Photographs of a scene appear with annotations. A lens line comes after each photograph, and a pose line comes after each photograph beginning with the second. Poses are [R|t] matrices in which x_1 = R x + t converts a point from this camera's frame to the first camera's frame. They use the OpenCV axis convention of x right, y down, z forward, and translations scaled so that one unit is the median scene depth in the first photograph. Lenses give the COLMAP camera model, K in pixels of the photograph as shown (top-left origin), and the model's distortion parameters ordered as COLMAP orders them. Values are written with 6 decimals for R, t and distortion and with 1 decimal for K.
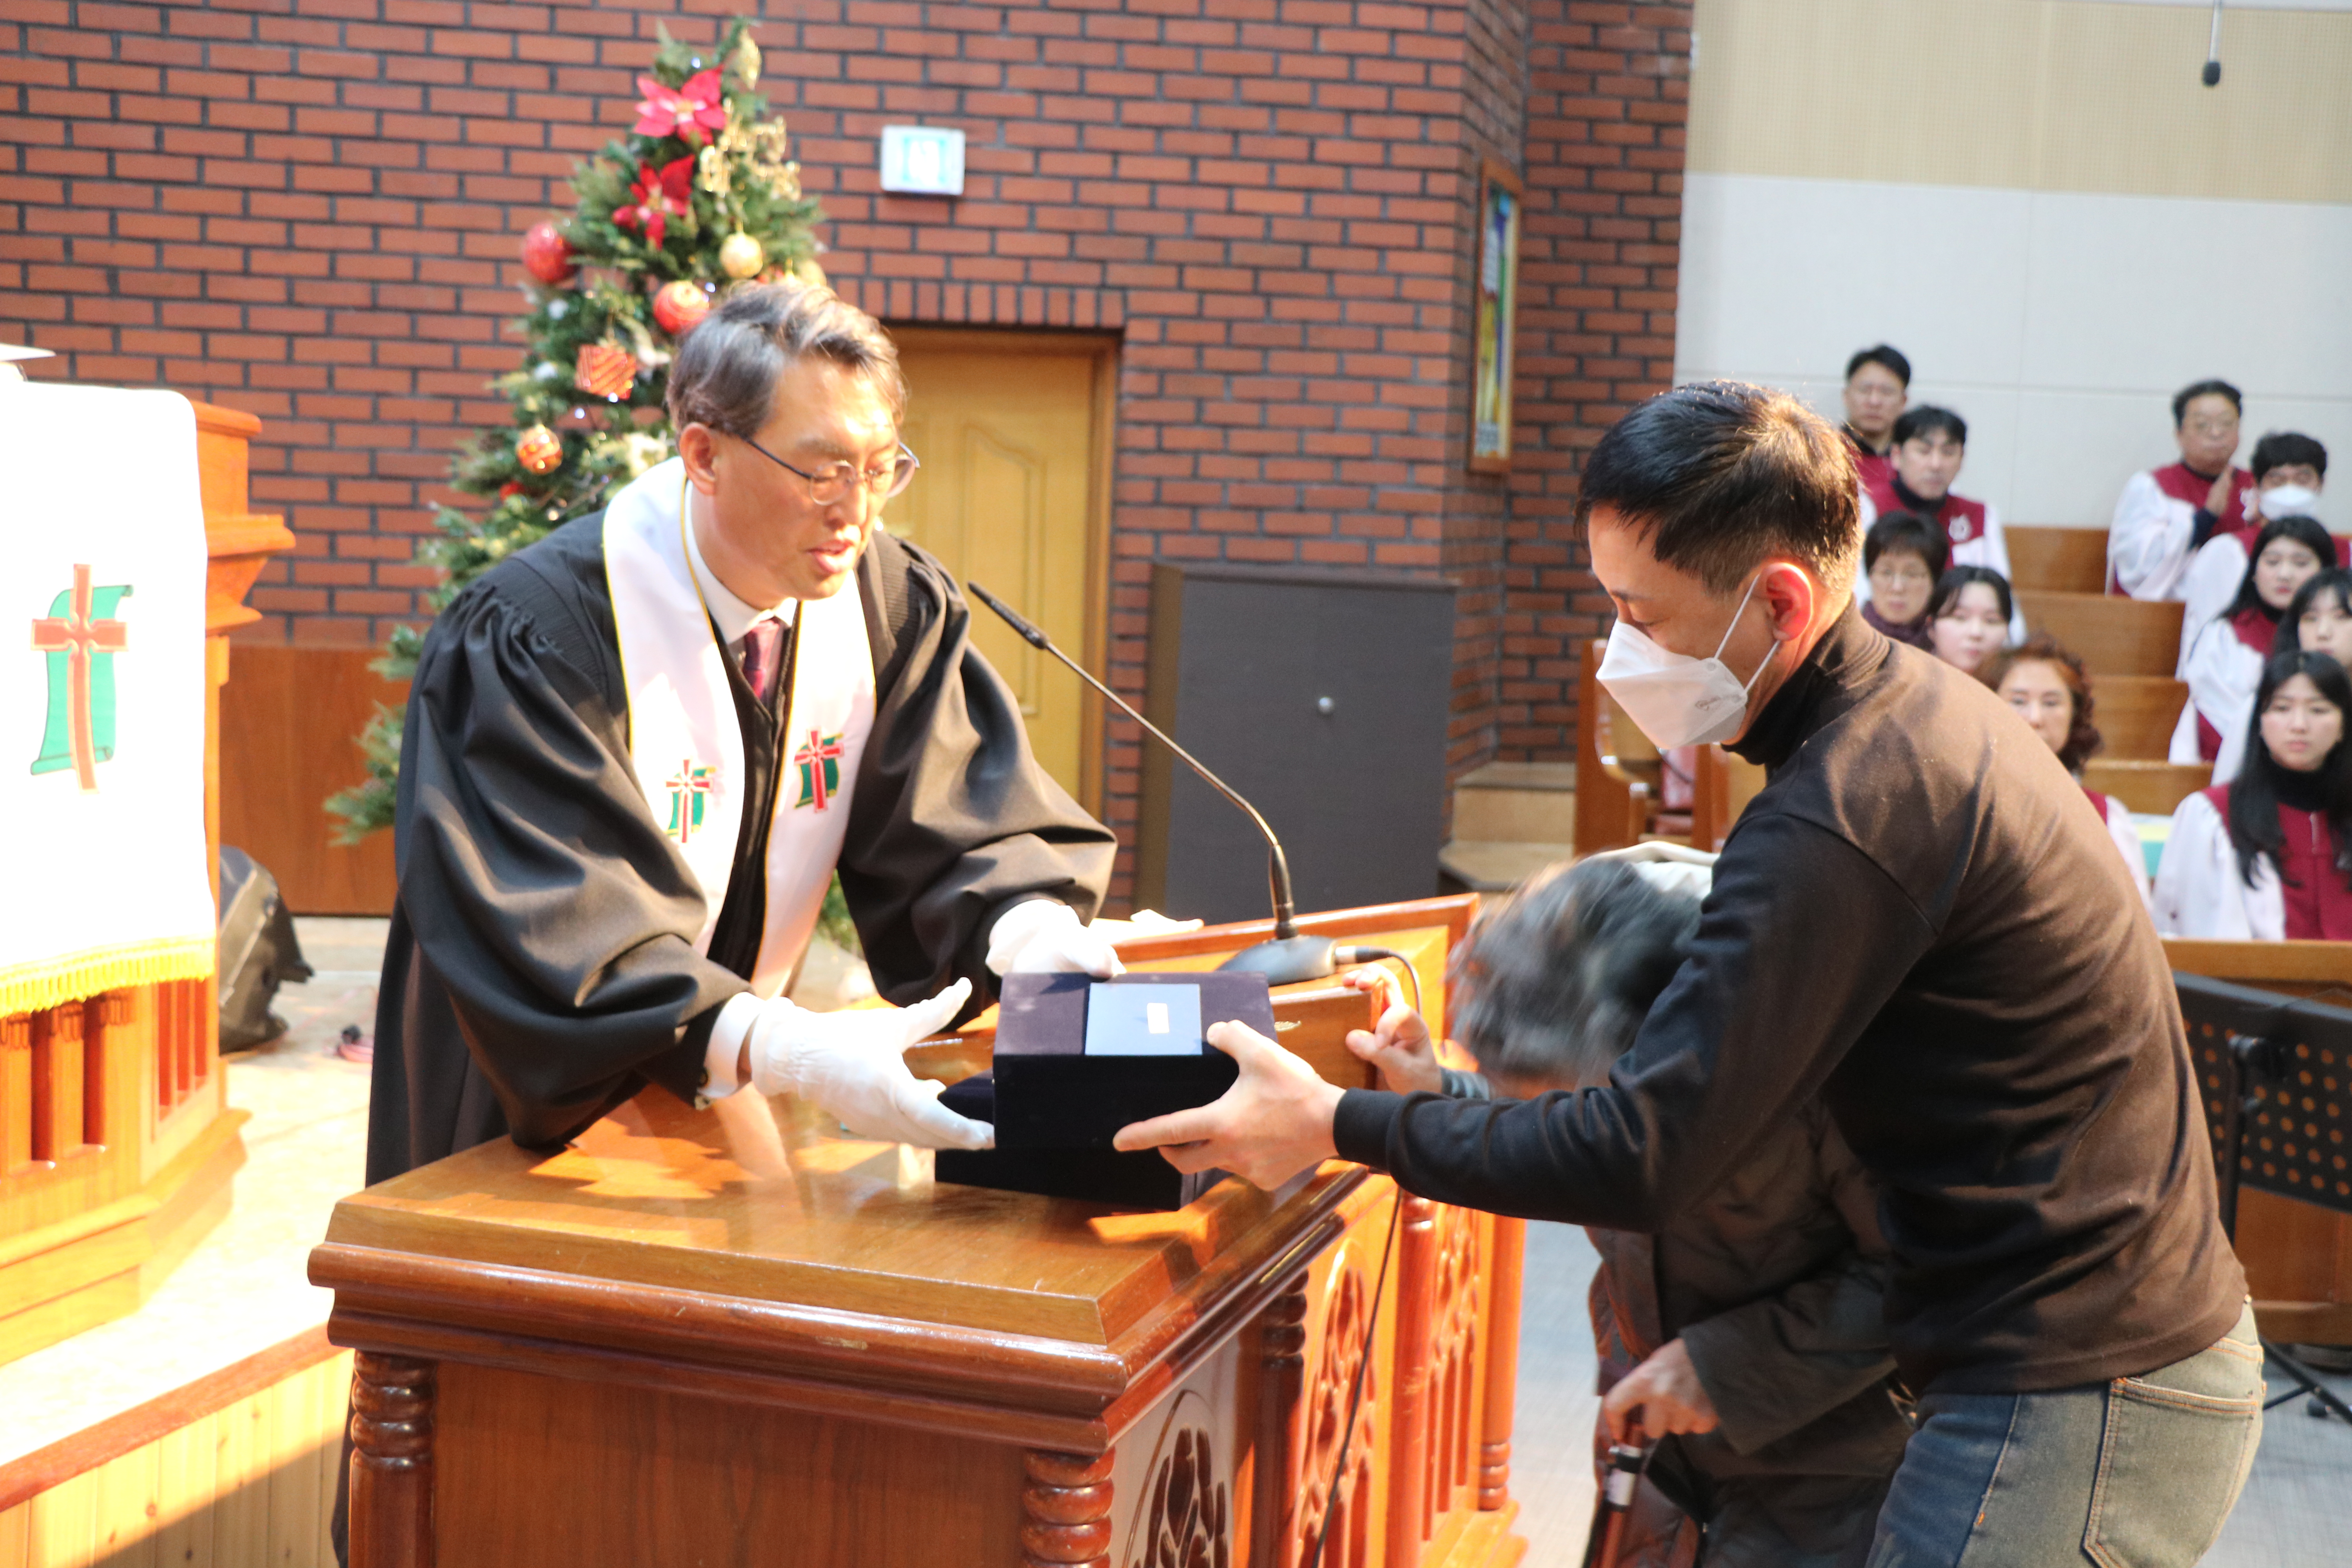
lens RADIAL K [[2929.9, 0, 1185.7], [0, 2929.9, 812.4], [0, 0, 1]] dist [-0.047852, 0.418559]
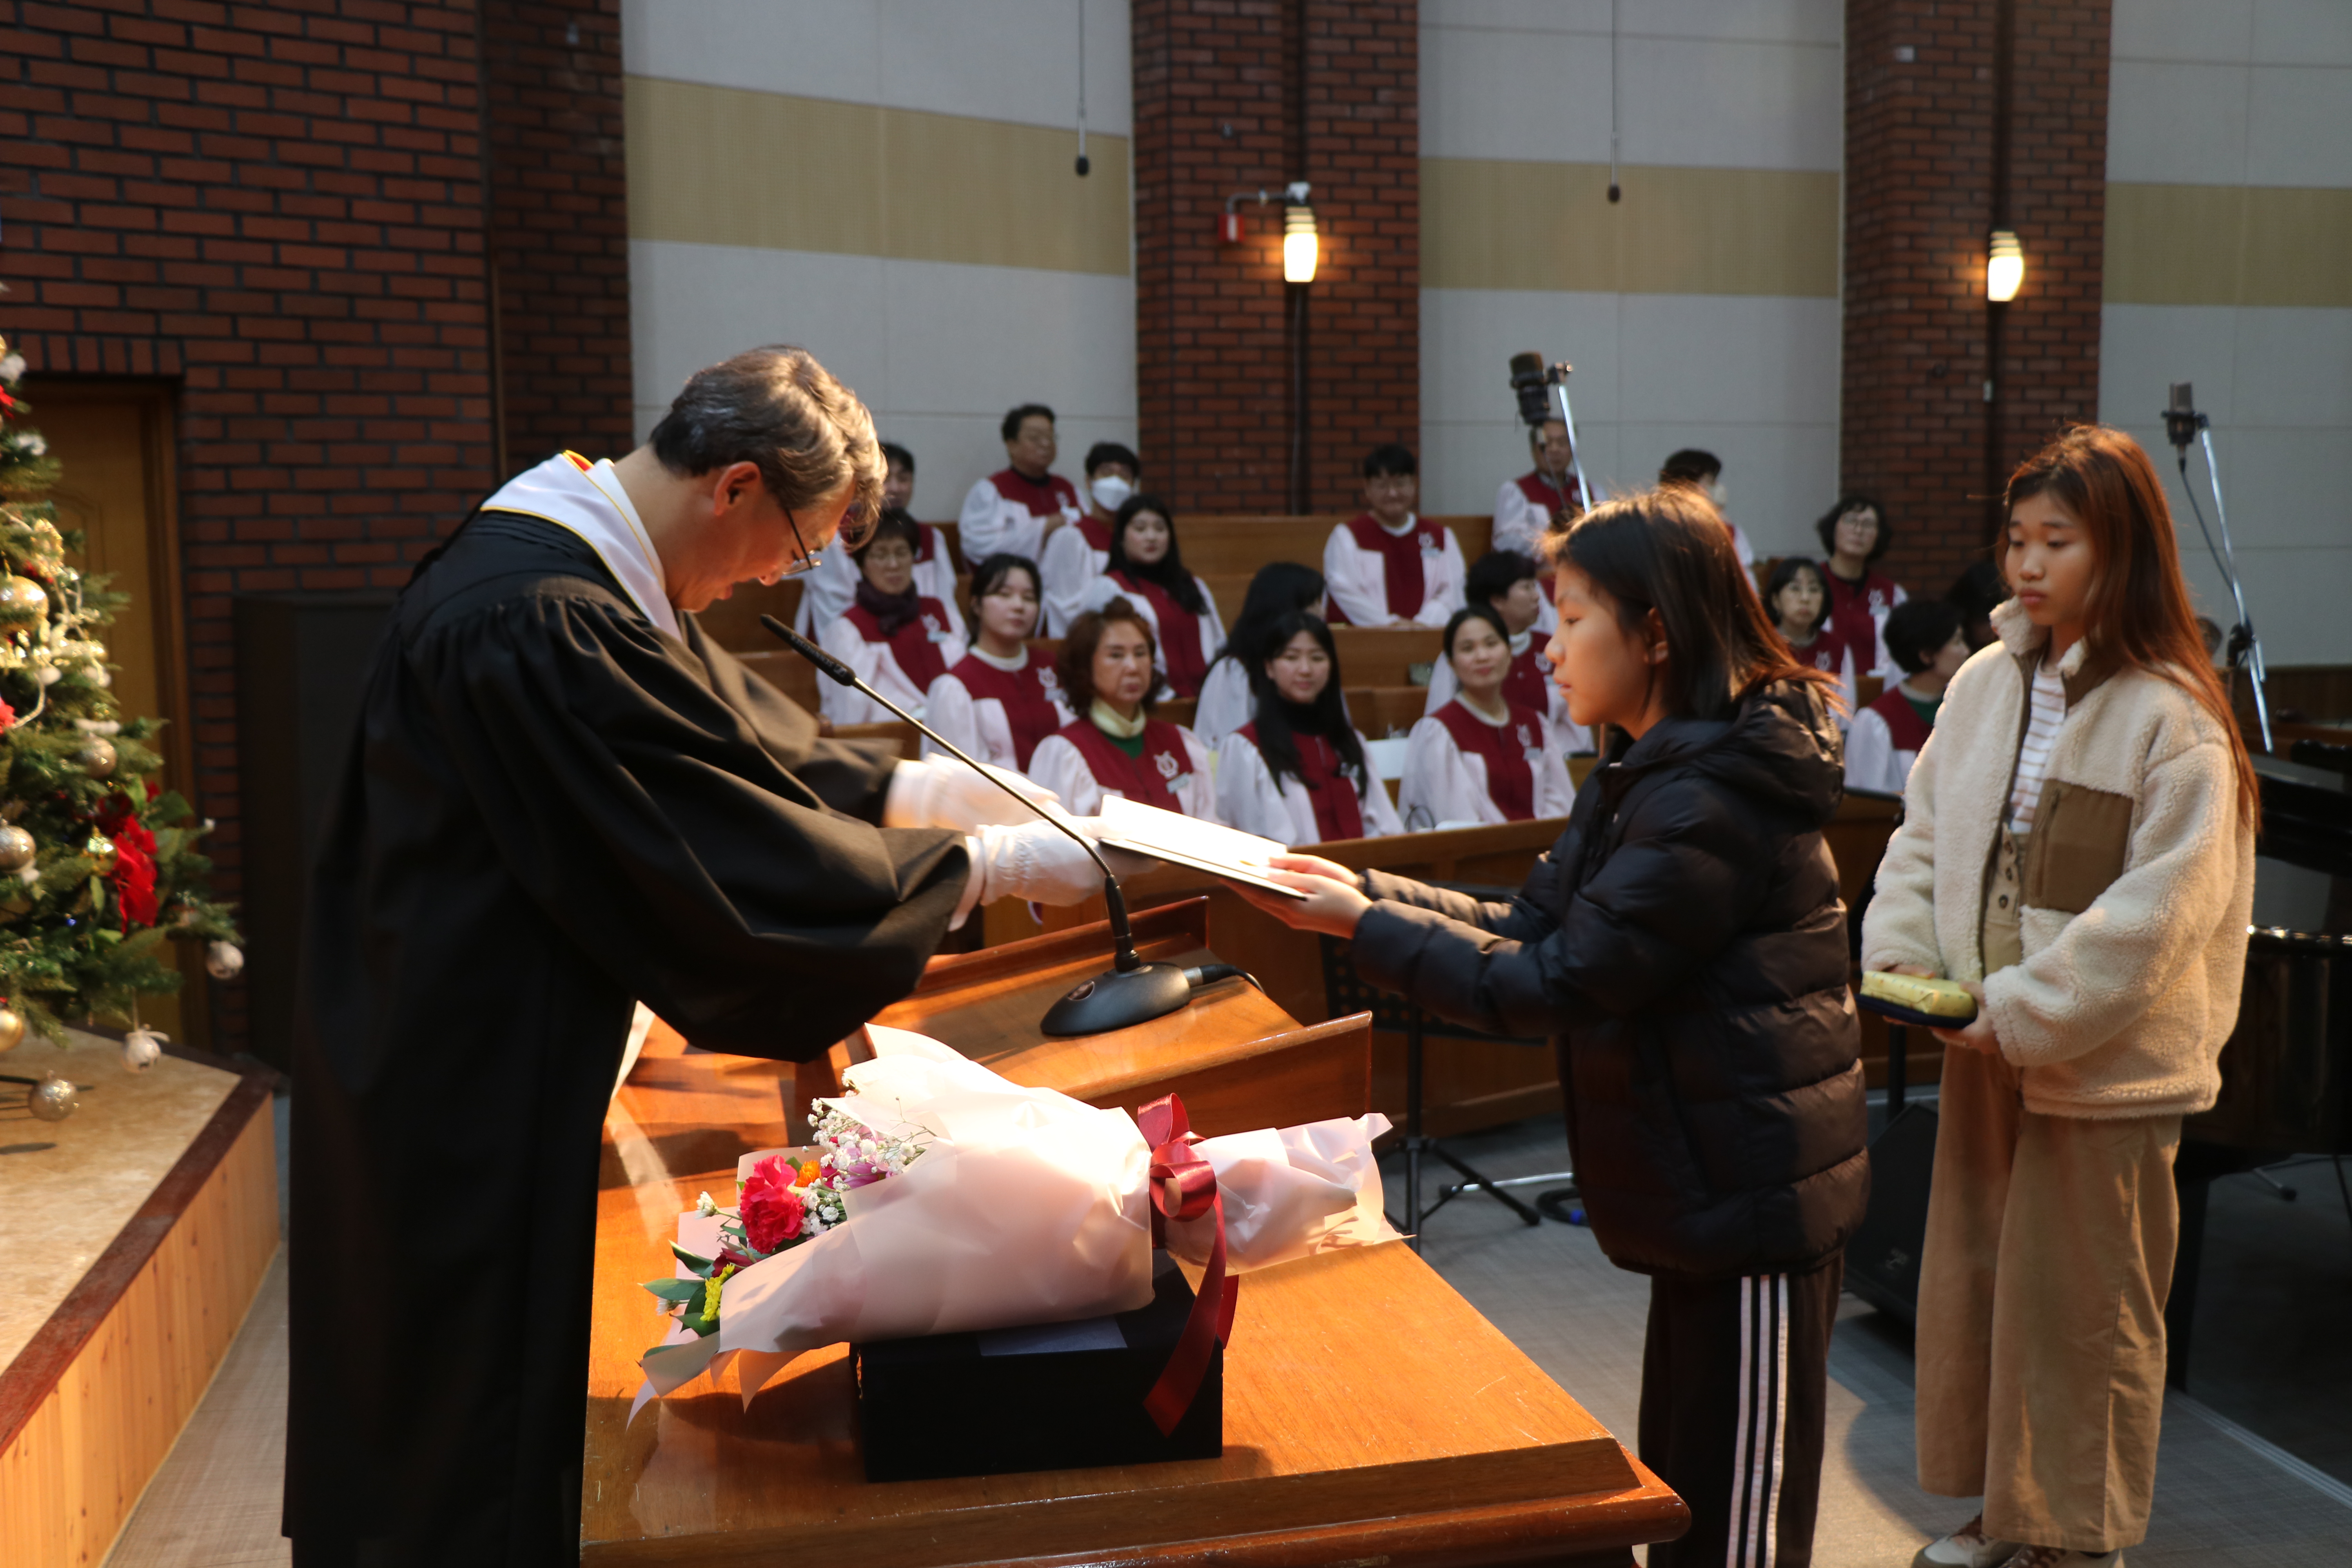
lens RADIAL K [[2244.6, 0, 1183.3], [0, 2244.6, 809.9], [0, 0, 1]] dist [-0.143725, 0.237809]
pose [[0.855886, -0.109221, 0.505500, -0.129427], [0.095109, 0.994015, 0.053739, -0.019331], [-0.508344, 0.002083, 0.861152, 0.140830]]
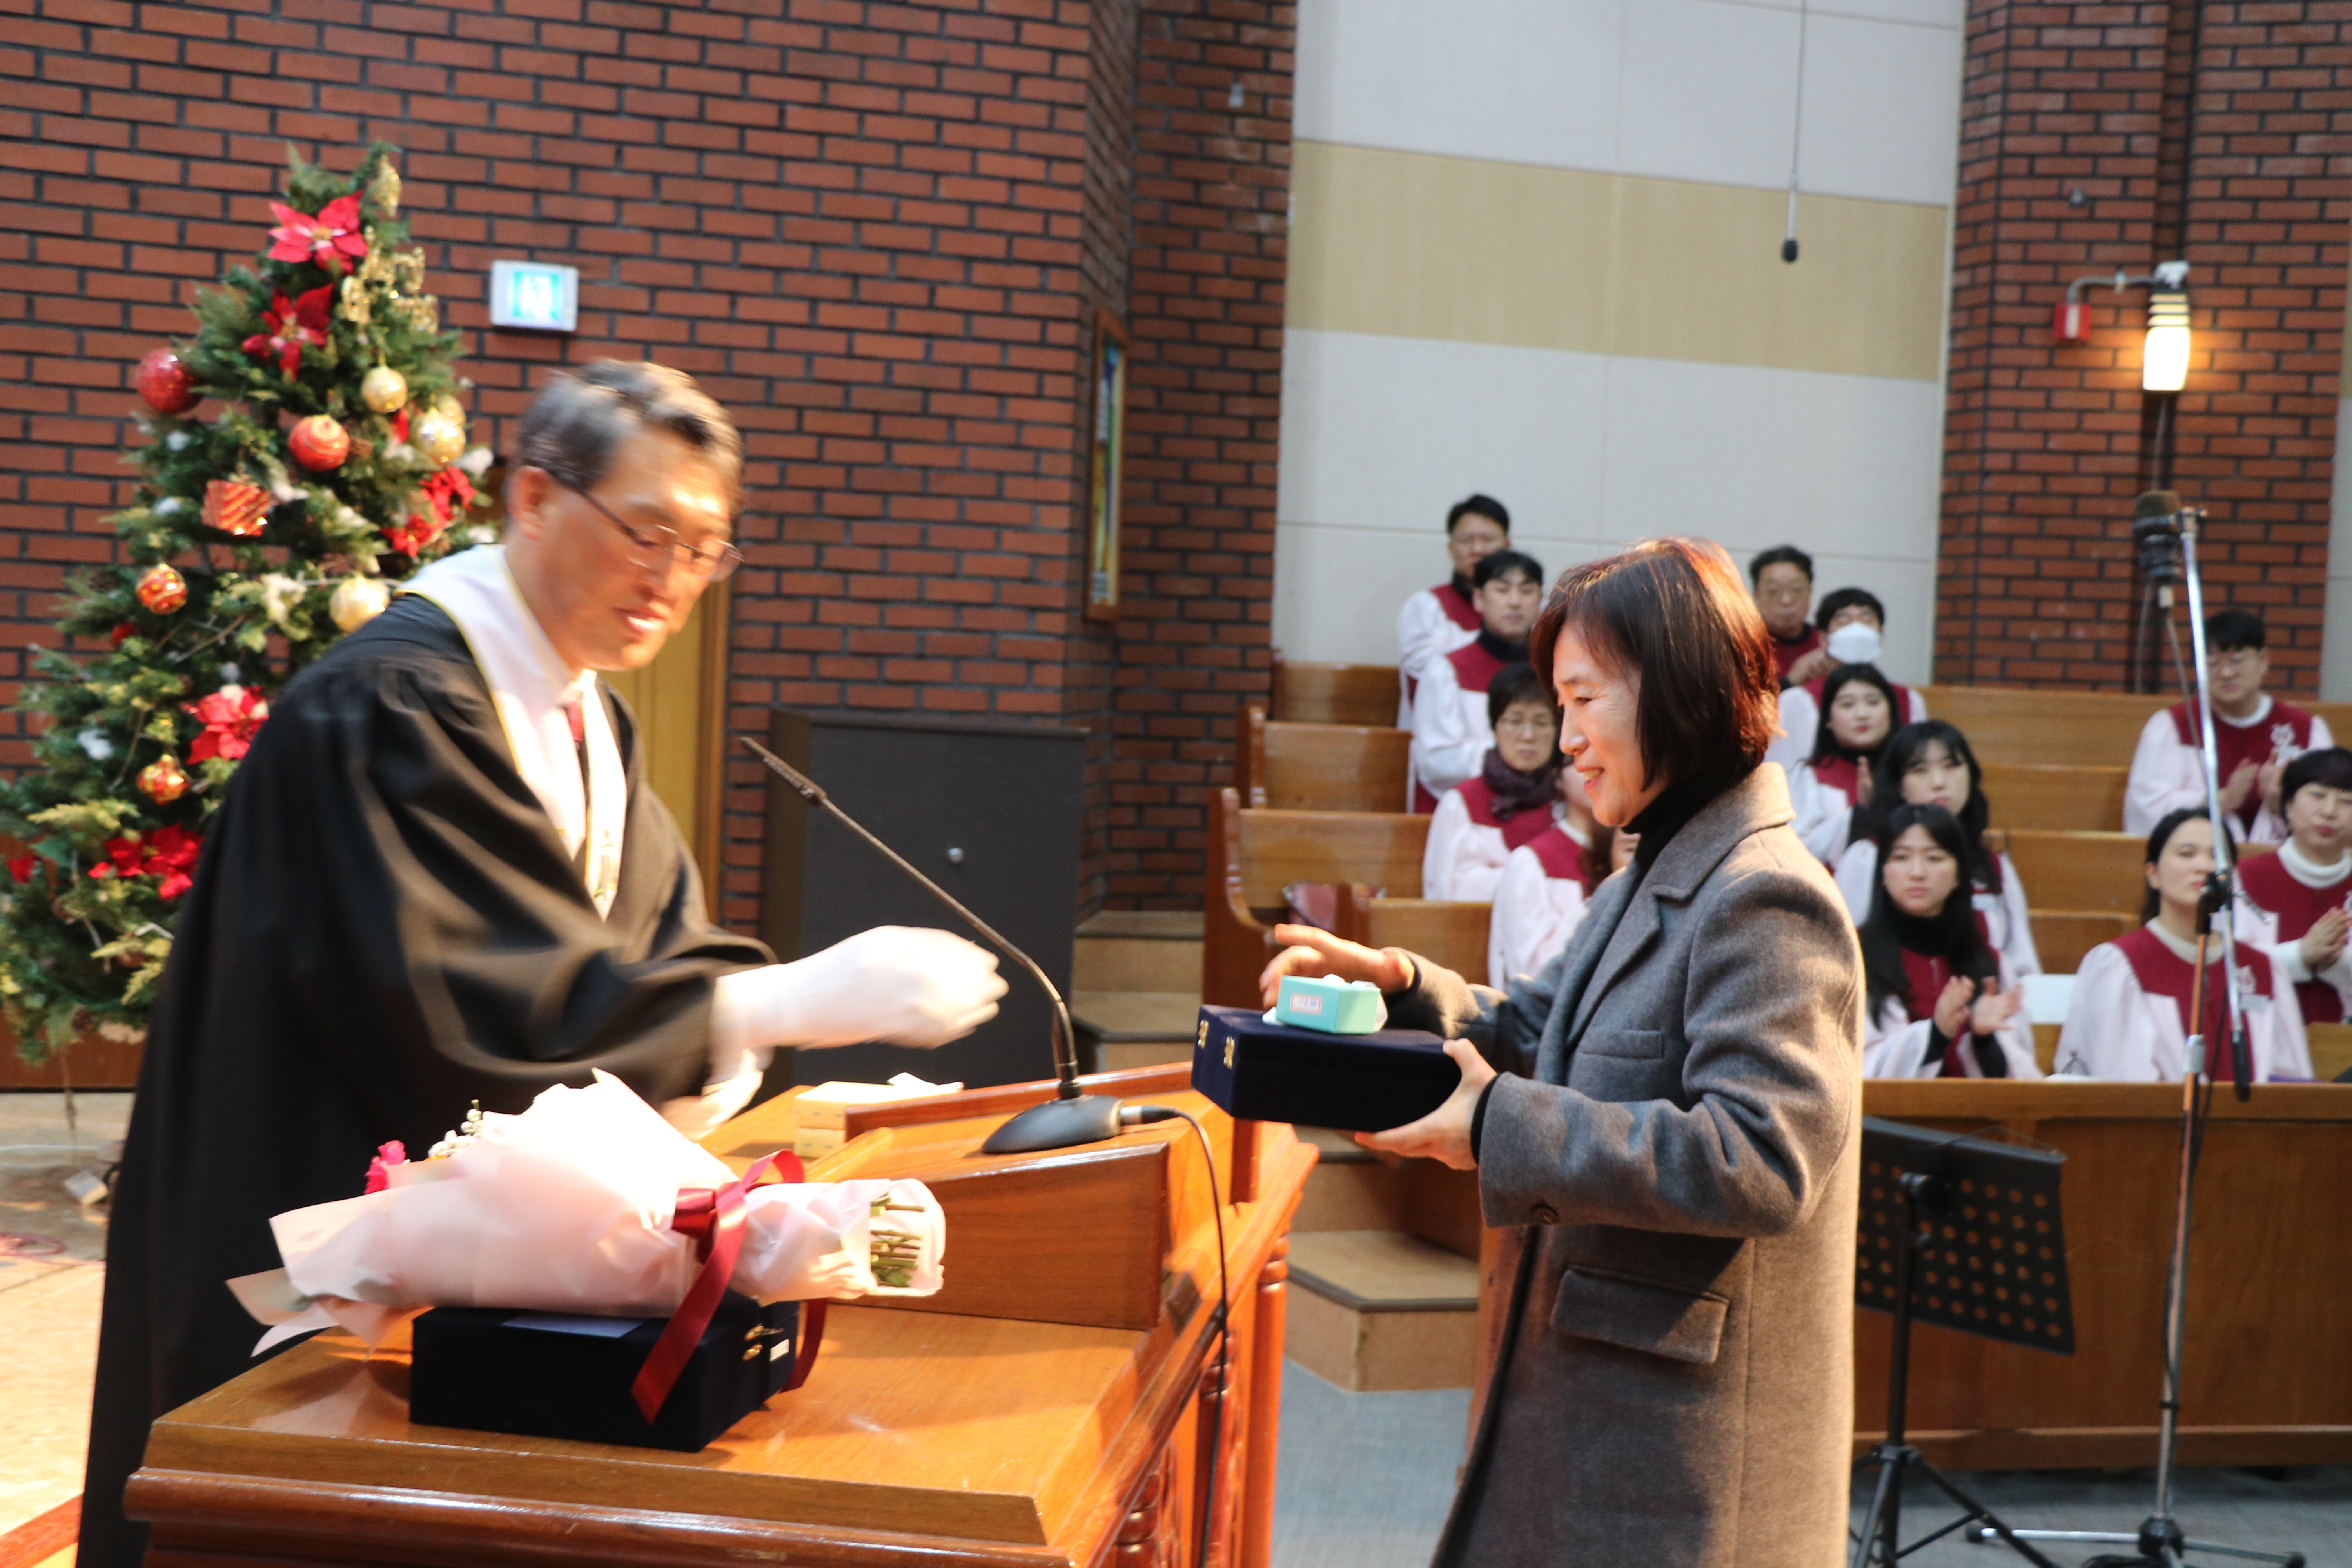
lens RADIAL K [[2932.9, 0, 1185.4], [0, 2932.9, 812.6], [0, 0, 1]] dist [-0.047223, 0.415100]
pose [[0.985774, -0.003214, 0.168048, -0.039948], [0.011519, 0.998758, -0.048468, -0.002052], [-0.167683, 0.049714, 0.984587, 0.015071]]
